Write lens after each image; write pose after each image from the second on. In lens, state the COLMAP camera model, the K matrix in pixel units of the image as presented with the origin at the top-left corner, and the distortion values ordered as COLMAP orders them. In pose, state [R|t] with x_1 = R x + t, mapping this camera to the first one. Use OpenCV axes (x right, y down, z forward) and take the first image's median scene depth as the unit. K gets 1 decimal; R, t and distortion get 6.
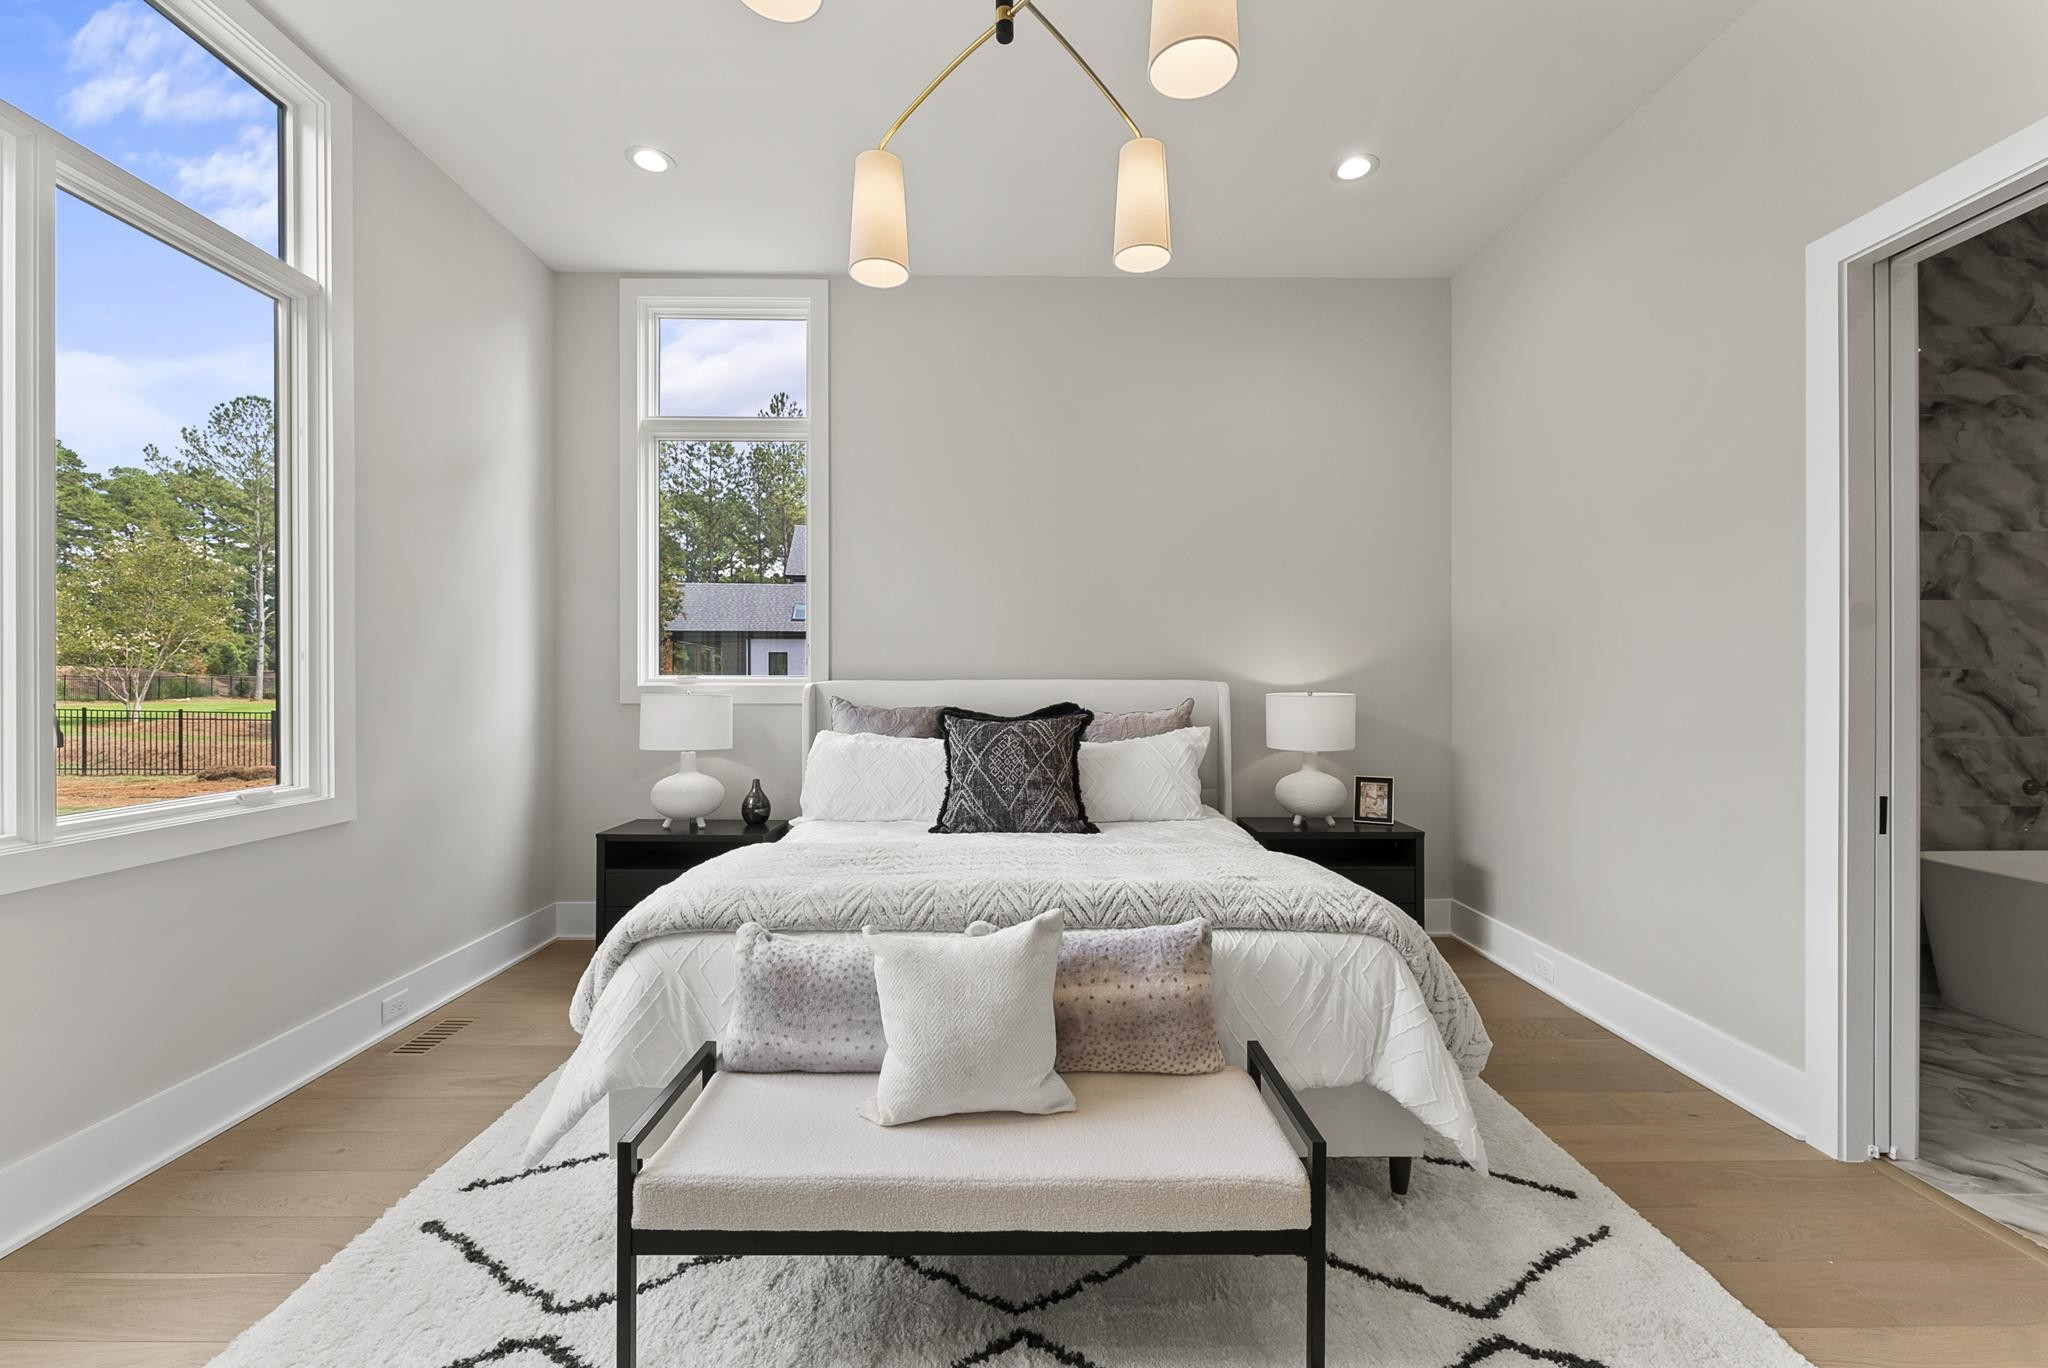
lens RADIAL K [[829.5, 0, 1017.5], [0, 829.5, 684.1], [0, 0, 1]] dist [-0.004359, -0.000056]
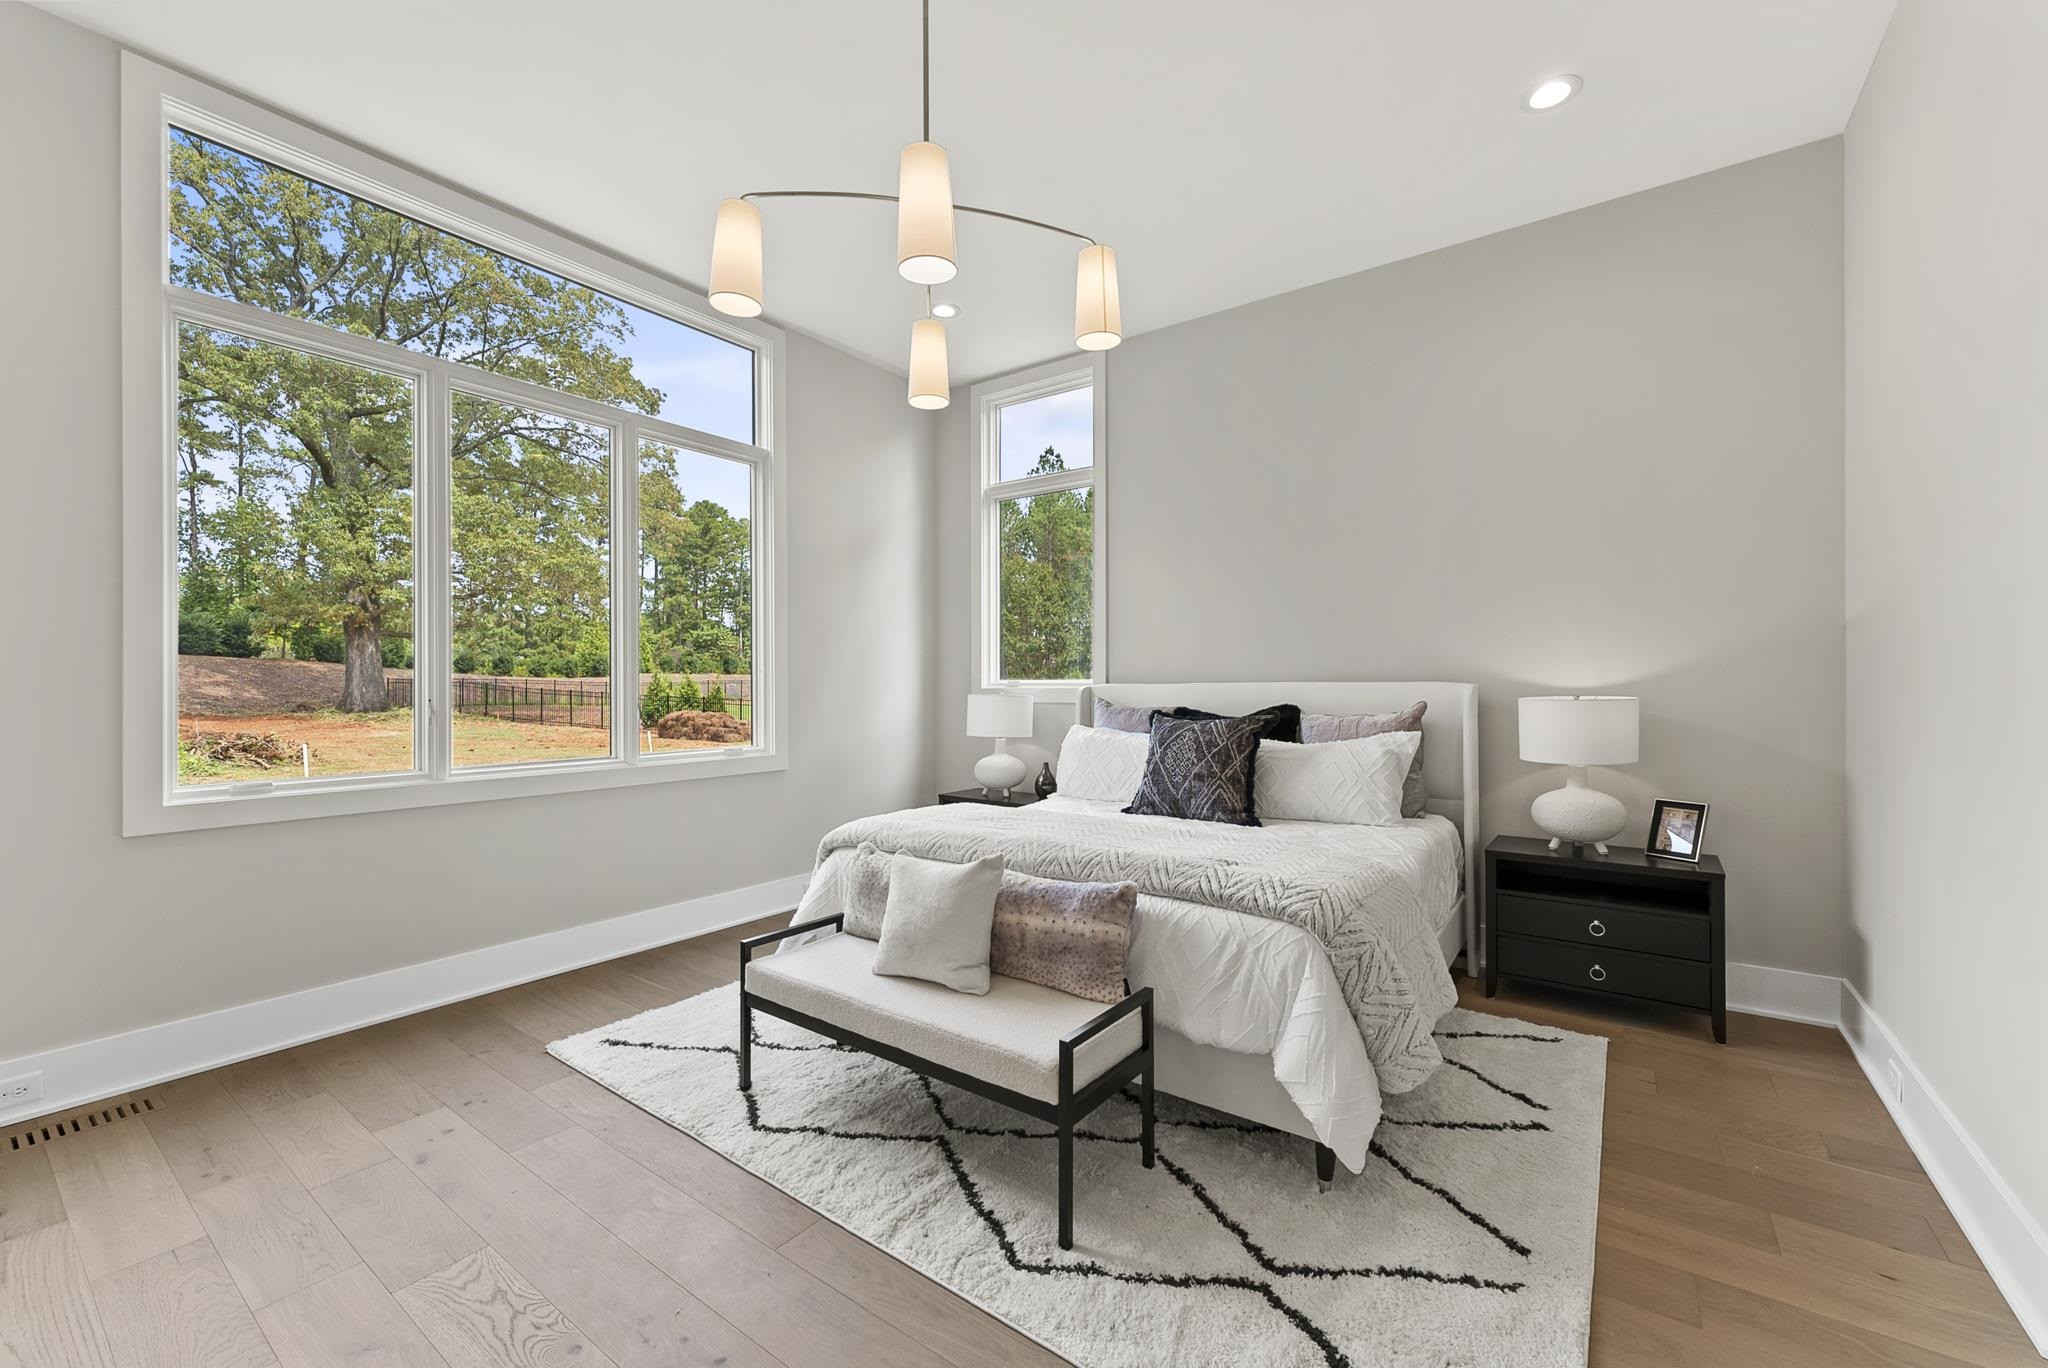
lens RADIAL K [[829.5, 0, 1020.8], [0, 829.5, 684.0], [0, 0, 1]] dist [-0.004359, -0.000056]
pose [[0.798844, -0.002248, -0.601534, 0.810101], [0.000665, 0.999996, -0.002853, -0.001295], [0.601538, 0.001879, 0.798842, -0.057926]]
